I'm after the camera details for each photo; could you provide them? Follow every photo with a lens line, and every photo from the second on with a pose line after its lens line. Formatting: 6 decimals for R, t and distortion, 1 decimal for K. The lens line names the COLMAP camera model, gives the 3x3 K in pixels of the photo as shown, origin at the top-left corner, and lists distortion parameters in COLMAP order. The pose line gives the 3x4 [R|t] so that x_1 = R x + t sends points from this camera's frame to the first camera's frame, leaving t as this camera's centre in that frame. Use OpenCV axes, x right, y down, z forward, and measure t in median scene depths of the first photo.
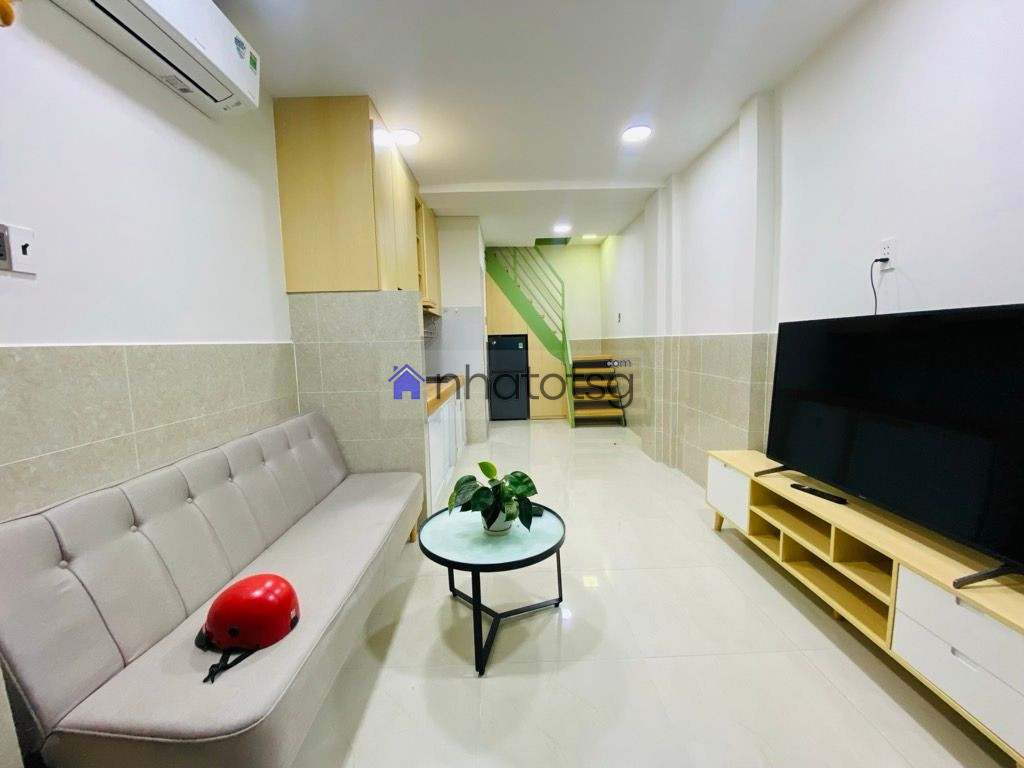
lens RADIAL K [[414.2, 0, 505.4], [0, 414.2, 385.5], [0, 0, 1]] dist [0.021815, -0.020754]
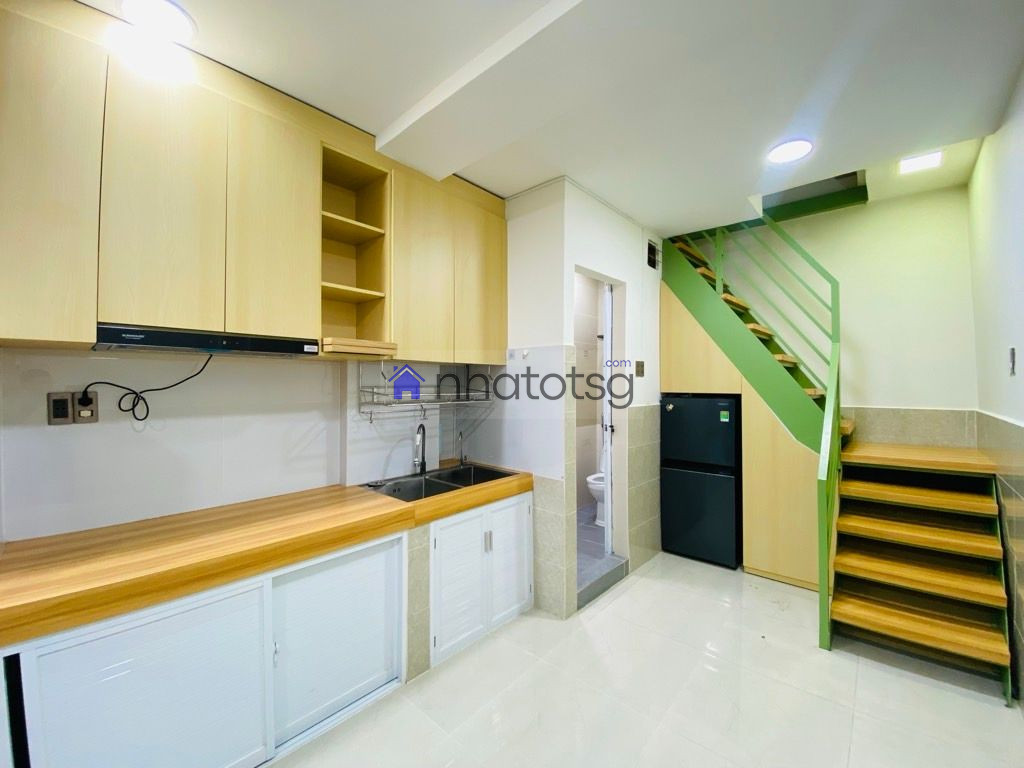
lens RADIAL K [[414.2, 0, 505.4], [0, 414.2, 385.5], [0, 0, 1]] dist [0.021815, -0.020754]
pose [[0.737899, 0.029734, -0.674256, 0.440510], [-0.087930, 0.994749, -0.052362, -0.205944], [0.669159, 0.097926, 0.736639, 1.103294]]
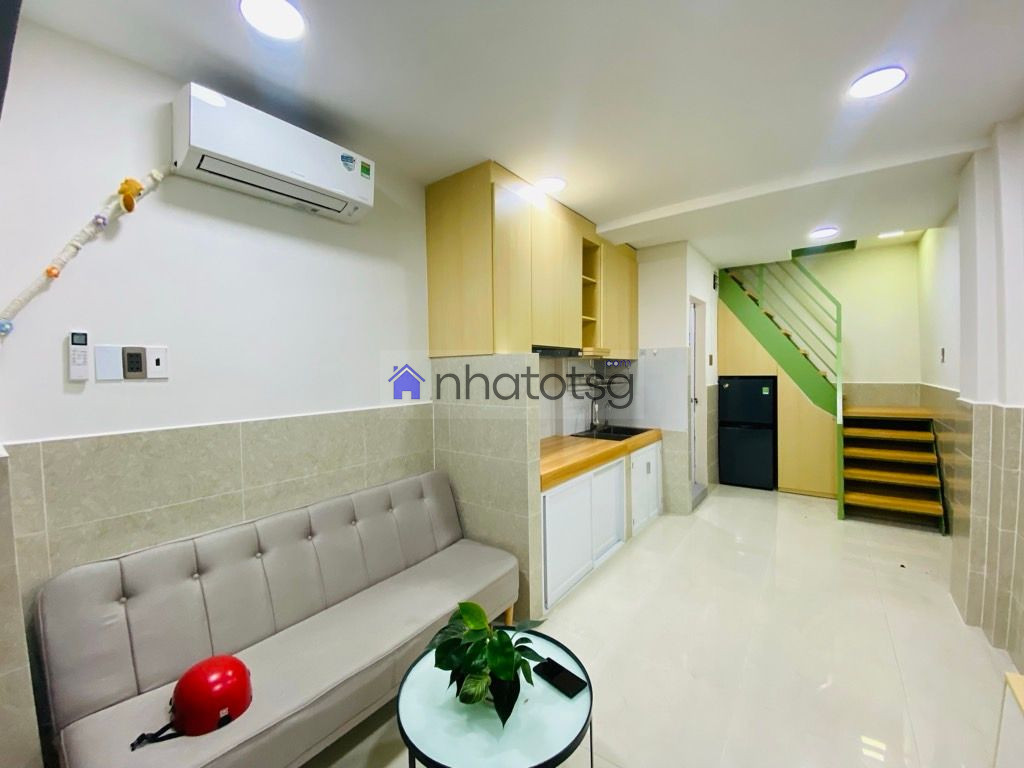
lens RADIAL K [[414.2, 0, 505.4], [0, 414.2, 385.5], [0, 0, 1]] dist [0.021815, -0.020754]
pose [[0.794054, 0.035175, -0.606829, 0.296948], [-0.066266, 0.997383, -0.028898, -0.128563], [0.604225, 0.063159, 0.794307, 0.258406]]
